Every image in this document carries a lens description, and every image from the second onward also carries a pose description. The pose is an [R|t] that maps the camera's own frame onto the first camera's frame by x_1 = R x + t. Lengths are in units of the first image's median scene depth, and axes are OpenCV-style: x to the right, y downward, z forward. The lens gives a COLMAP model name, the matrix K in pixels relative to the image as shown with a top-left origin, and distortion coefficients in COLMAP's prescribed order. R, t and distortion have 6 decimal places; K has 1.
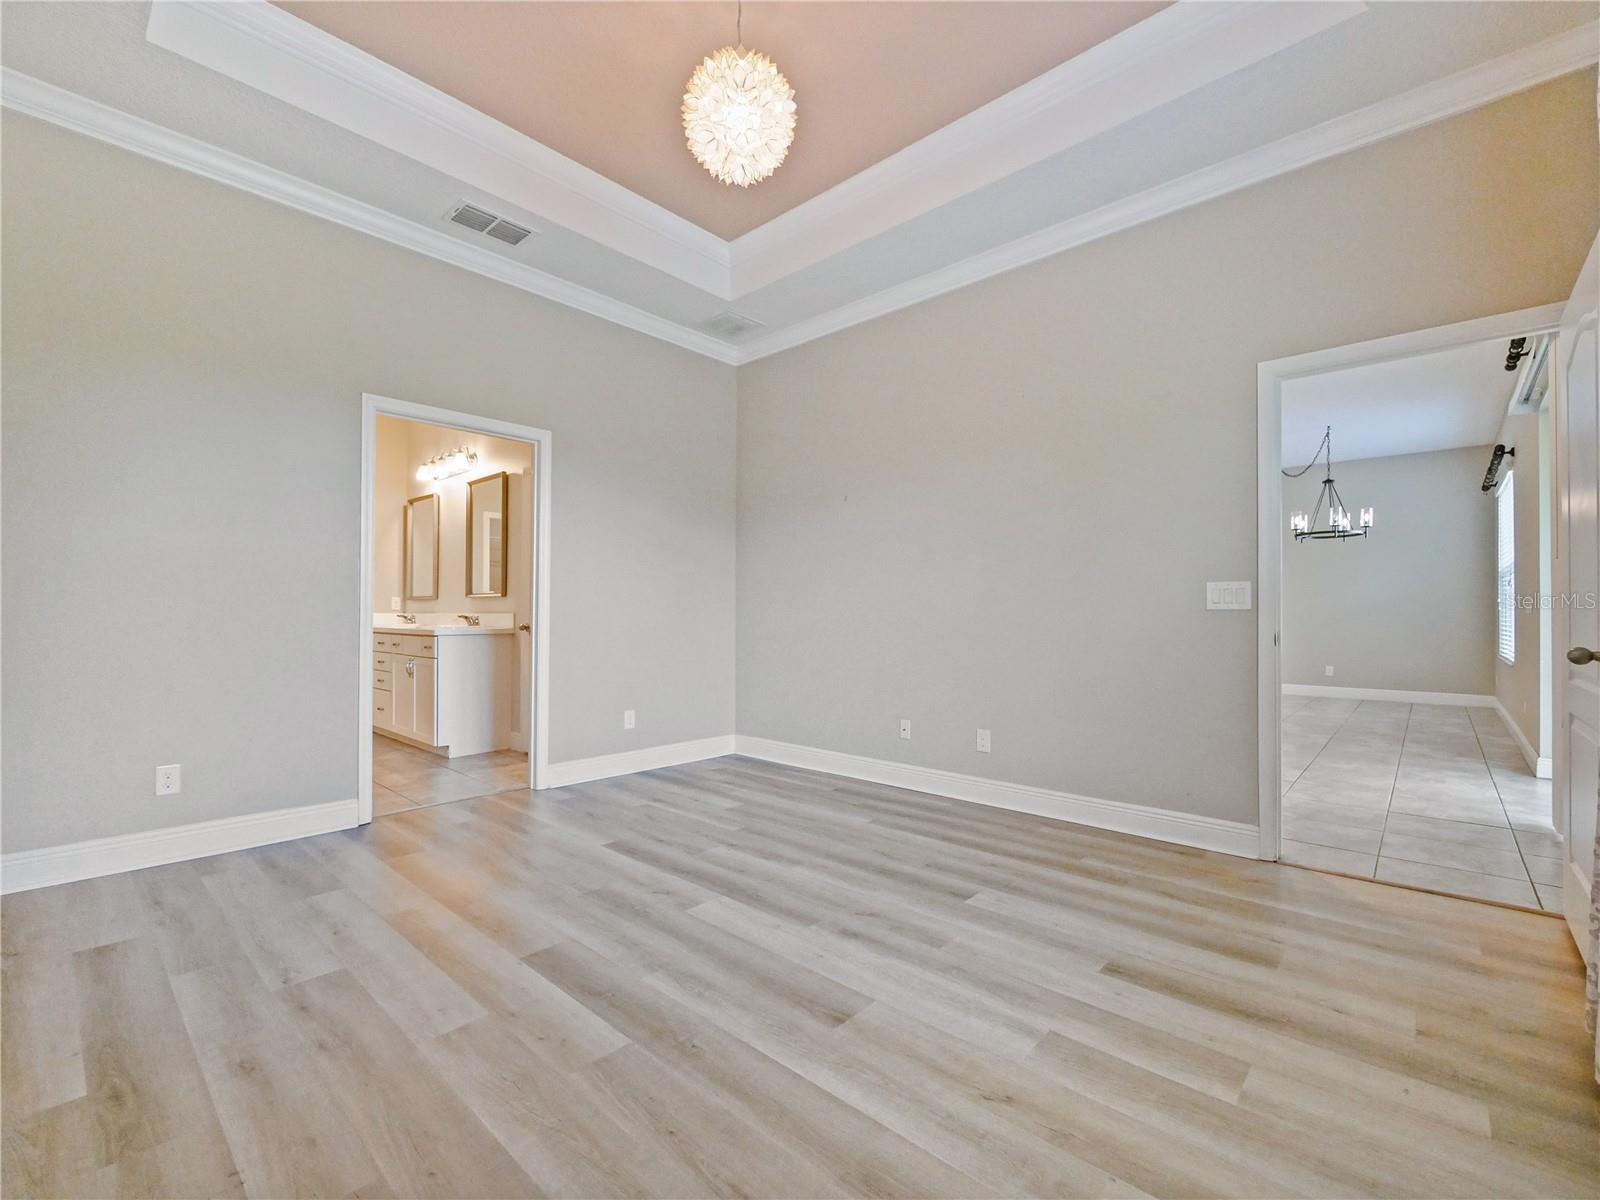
lens RADIAL K [[696.2, 0, 796.0], [0, 696.2, 605.0], [0, 0, 1]] dist [-0.004384, 0.000189]
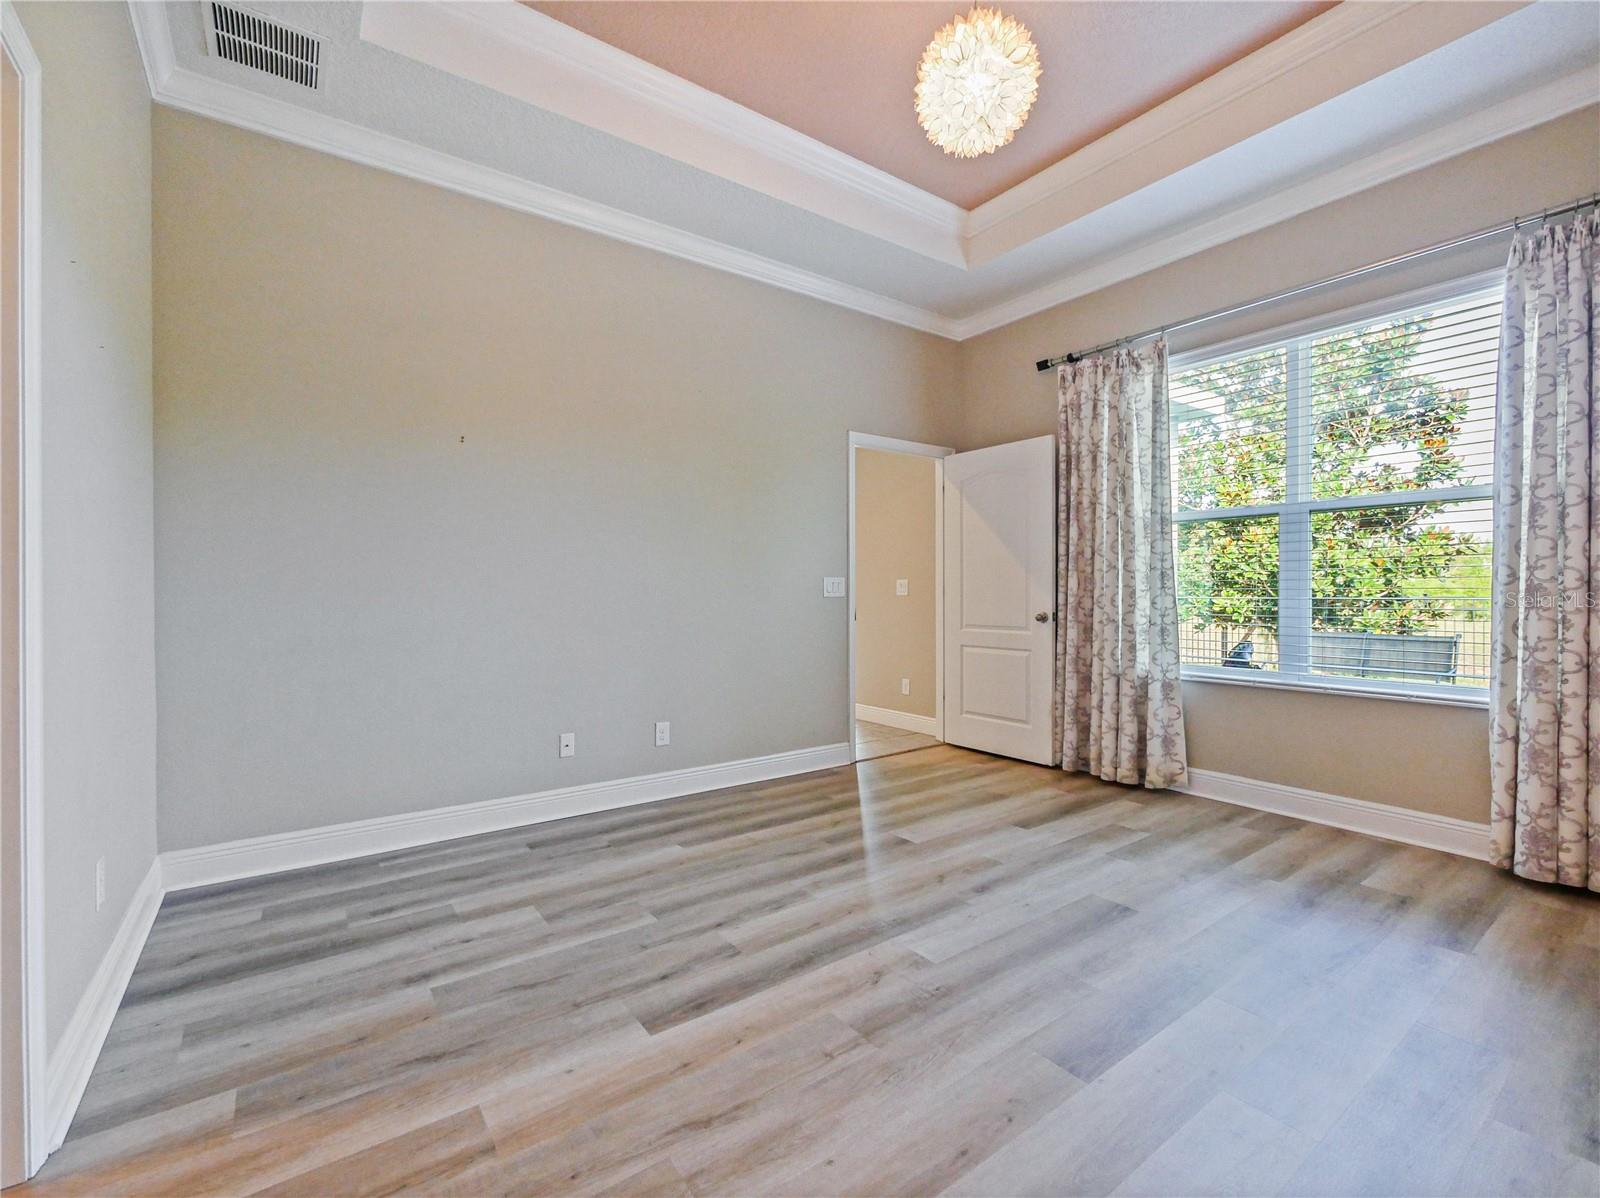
lens RADIAL K [[696.2, 0, 799.1], [0, 696.2, 592.2], [0, 0, 1]] dist [-0.004384, 0.000189]
pose [[0.204427, -0.003392, 0.978876, -0.806791], [-0.010603, 0.999928, 0.005679, -0.010492], [-0.978824, -0.011540, 0.204376, 0.788463]]
